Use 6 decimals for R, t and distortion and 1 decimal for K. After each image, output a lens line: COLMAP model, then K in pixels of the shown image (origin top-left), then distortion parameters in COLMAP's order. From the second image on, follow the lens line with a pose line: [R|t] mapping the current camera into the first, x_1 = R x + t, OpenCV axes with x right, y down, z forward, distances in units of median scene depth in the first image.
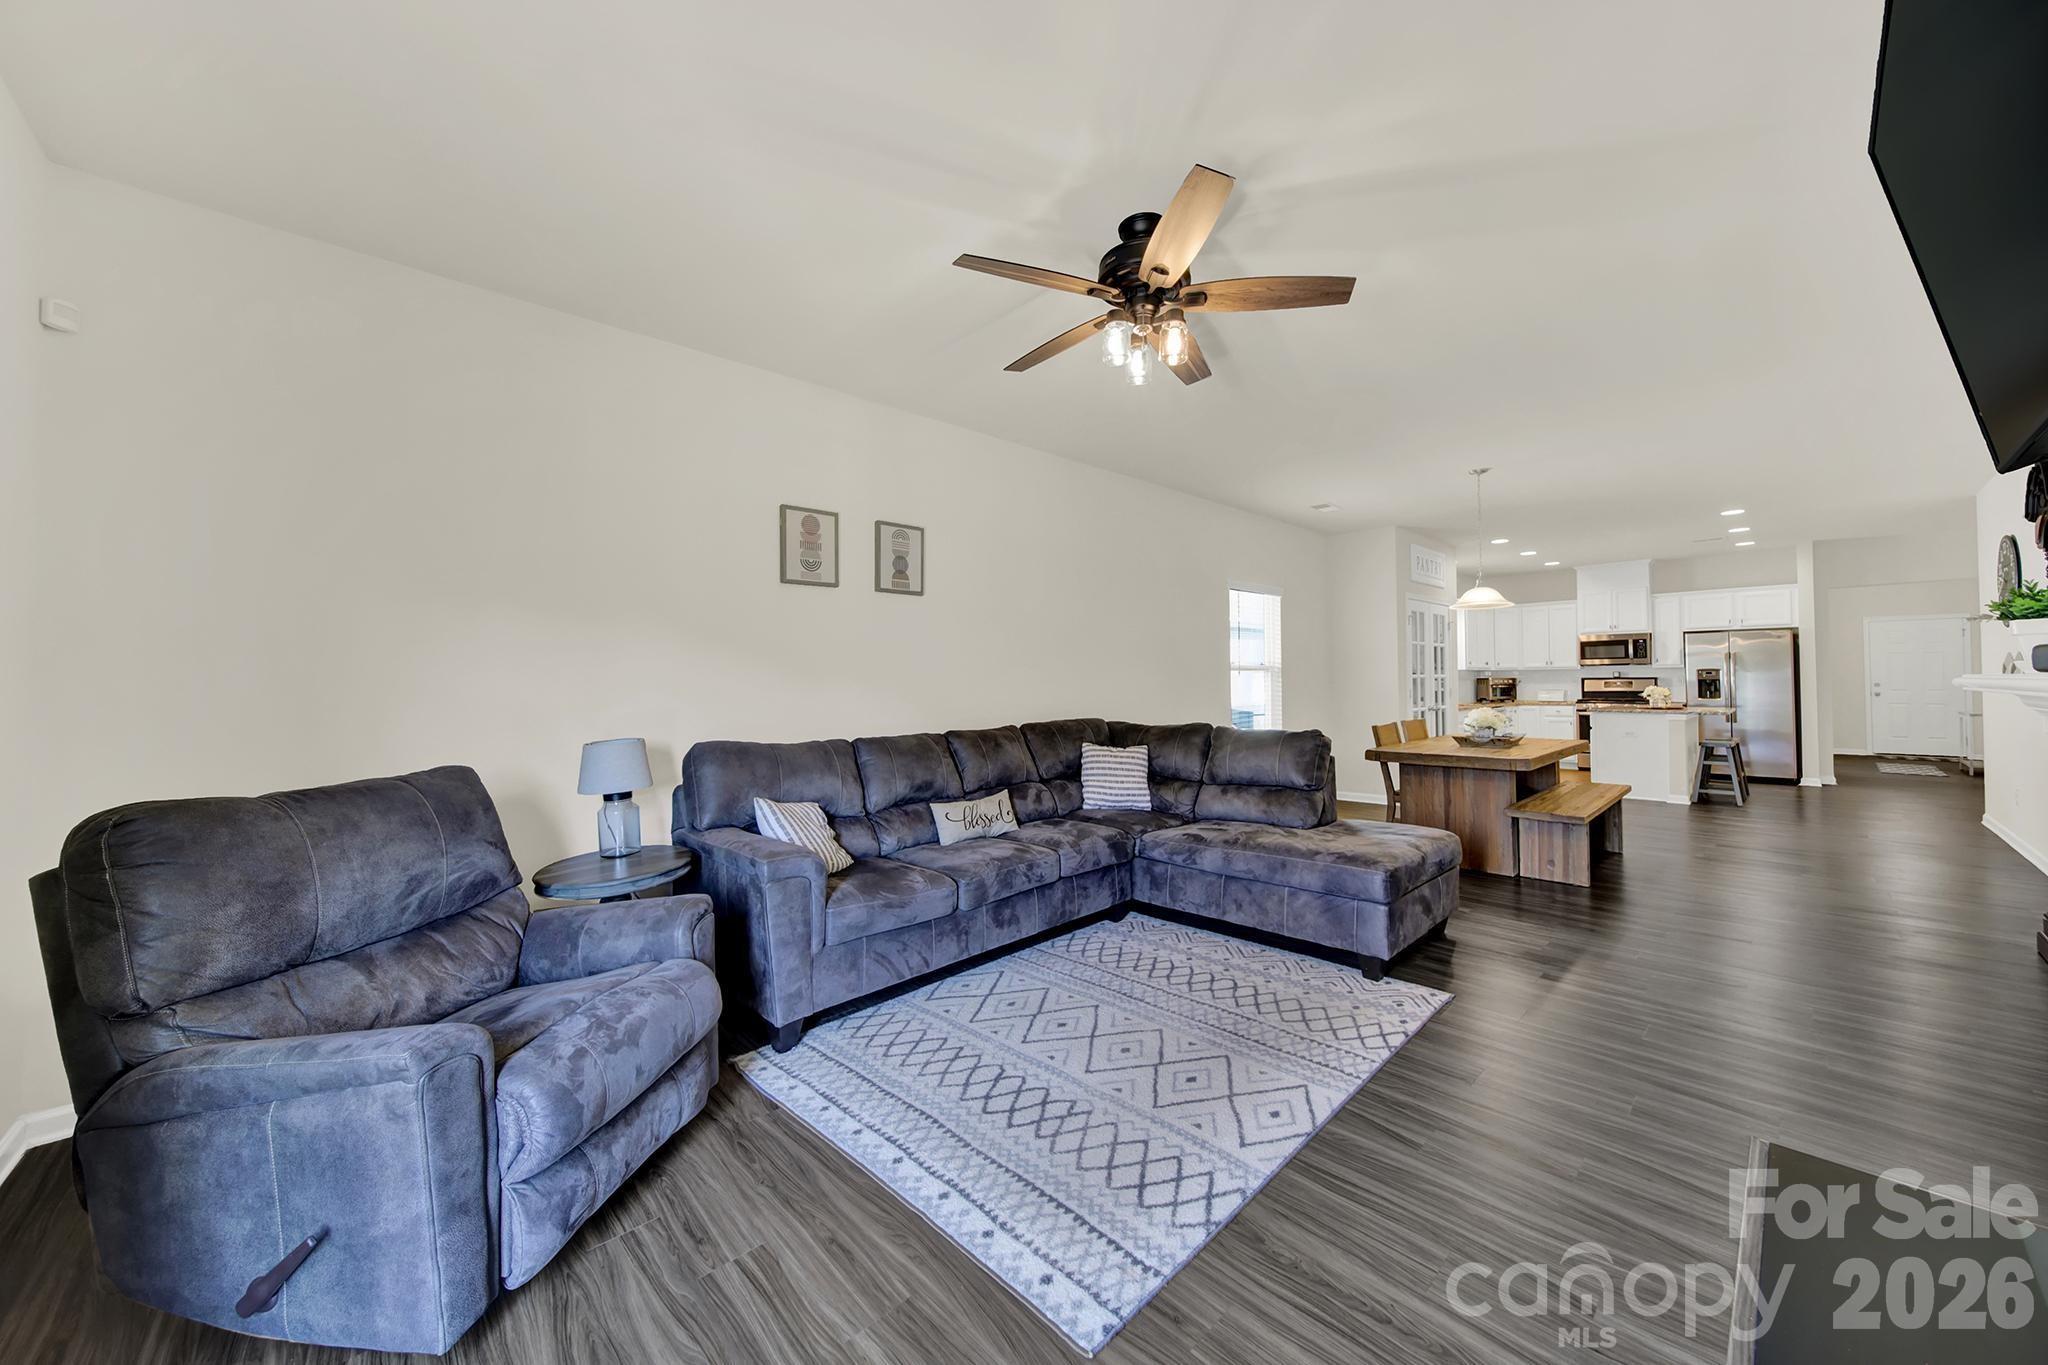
lens RADIAL K [[735.1, 0, 1044.5], [0, 735.1, 670.2], [0, 0, 1]] dist [0.001499, -0.000917]
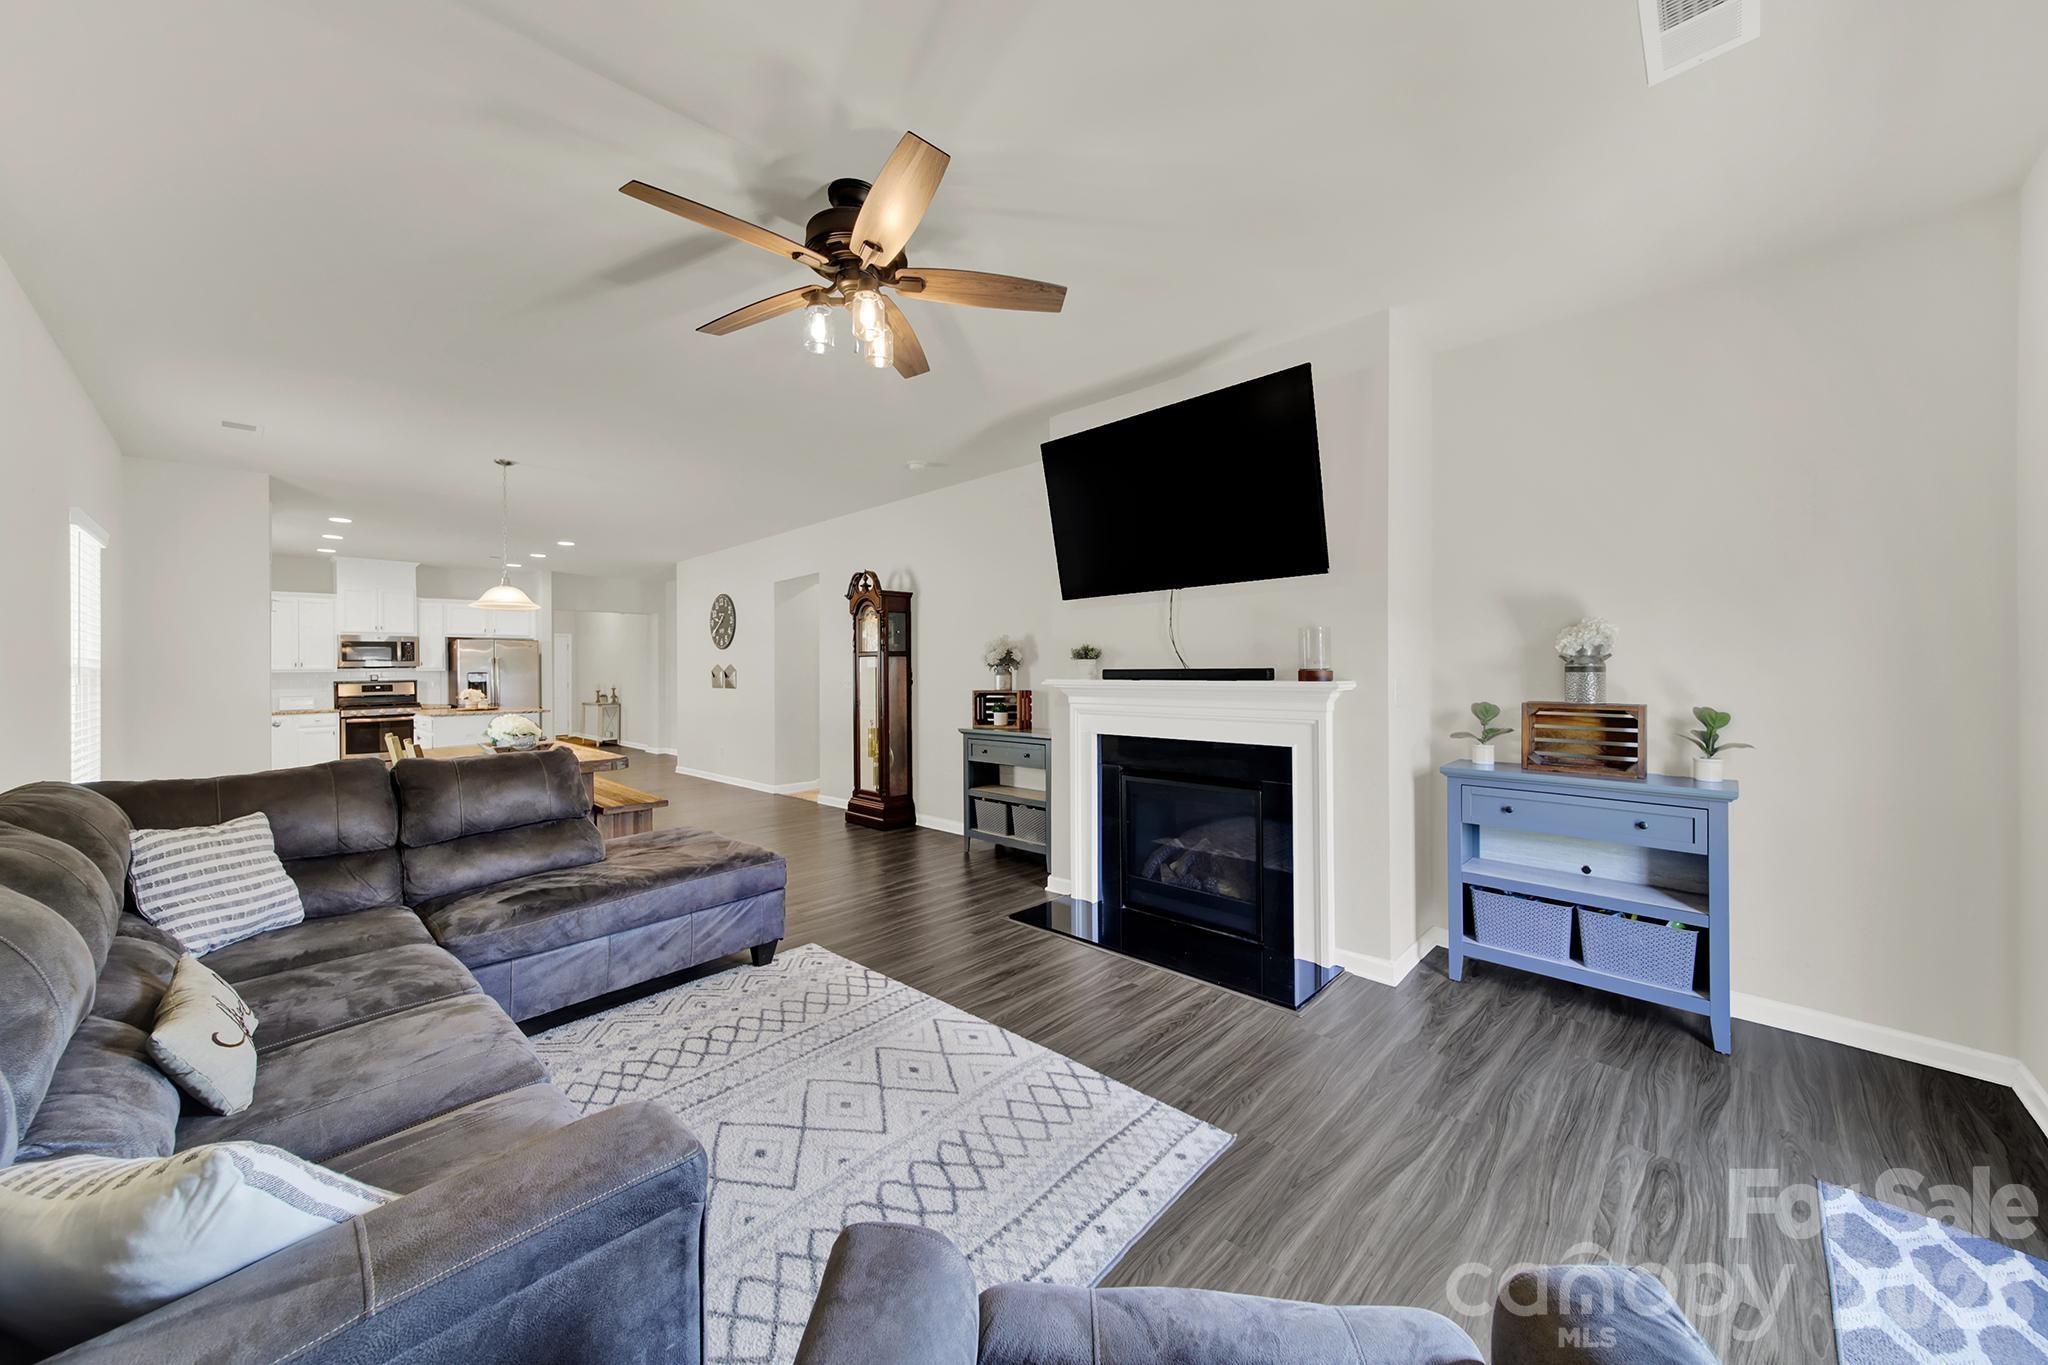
lens RADIAL K [[735.1, 0, 1015.8], [0, 735.1, 666.1], [0, 0, 1]] dist [0.001499, -0.000917]
pose [[-0.027625, 0.010498, 0.999563, -0.596112], [-0.001866, 0.999943, -0.010554, -0.003511], [-0.999617, -0.002157, -0.027604, 0.619745]]
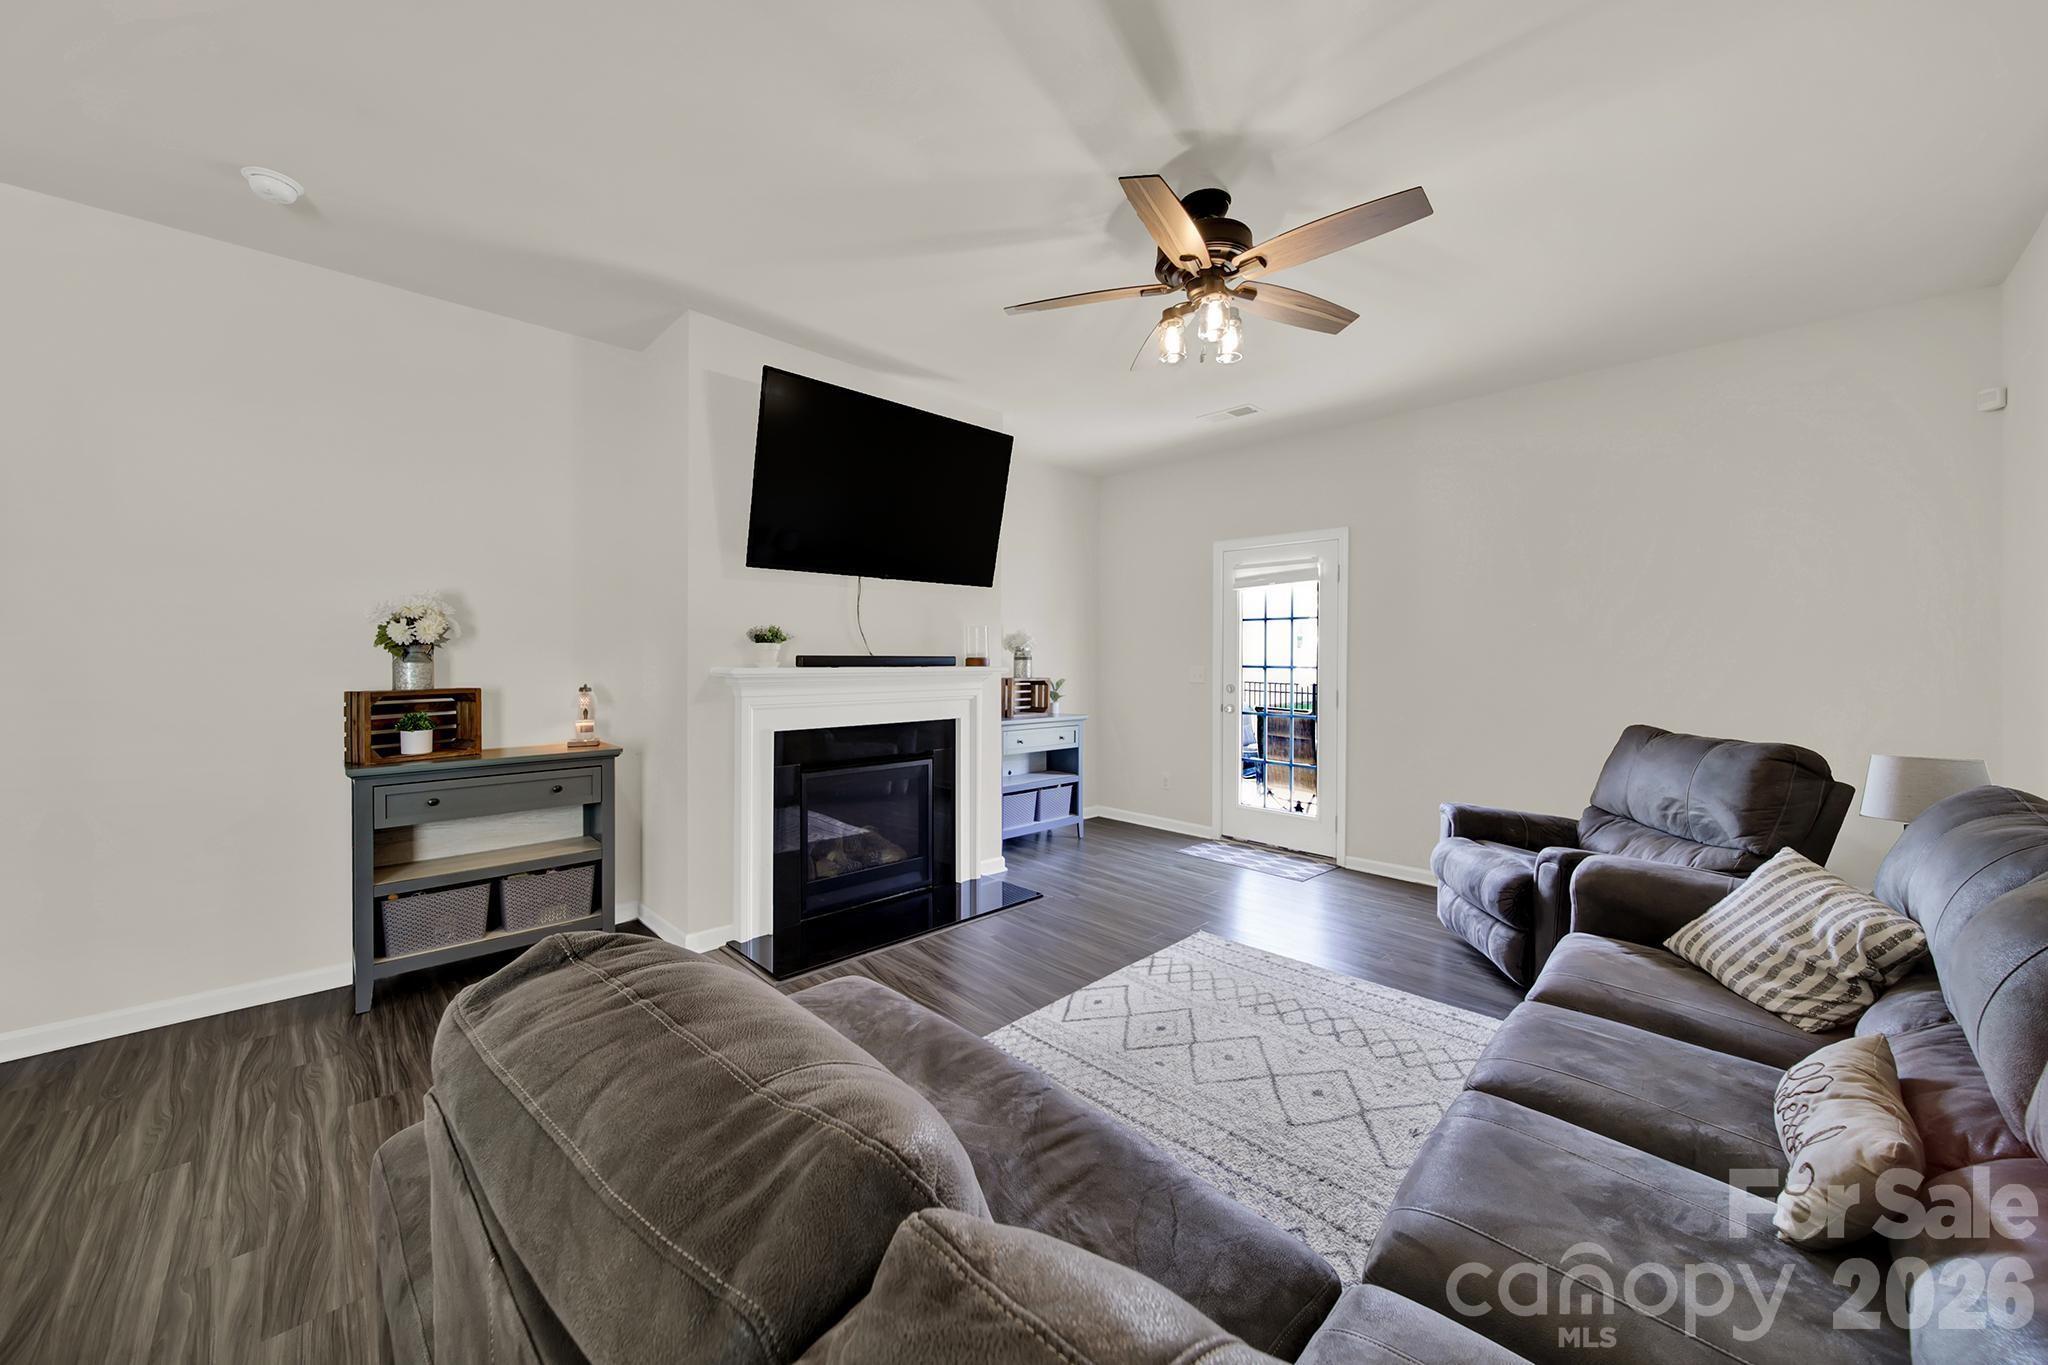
lens RADIAL K [[735.1, 0, 1003.5], [0, 735.1, 664.4], [0, 0, 1]] dist [0.001499, -0.000917]
pose [[-0.999850, -0.003172, 0.017048, 0.297226], [-0.003085, 0.999982, 0.005084, -0.005004], [-0.017064, 0.005030, -0.999842, 1.490293]]
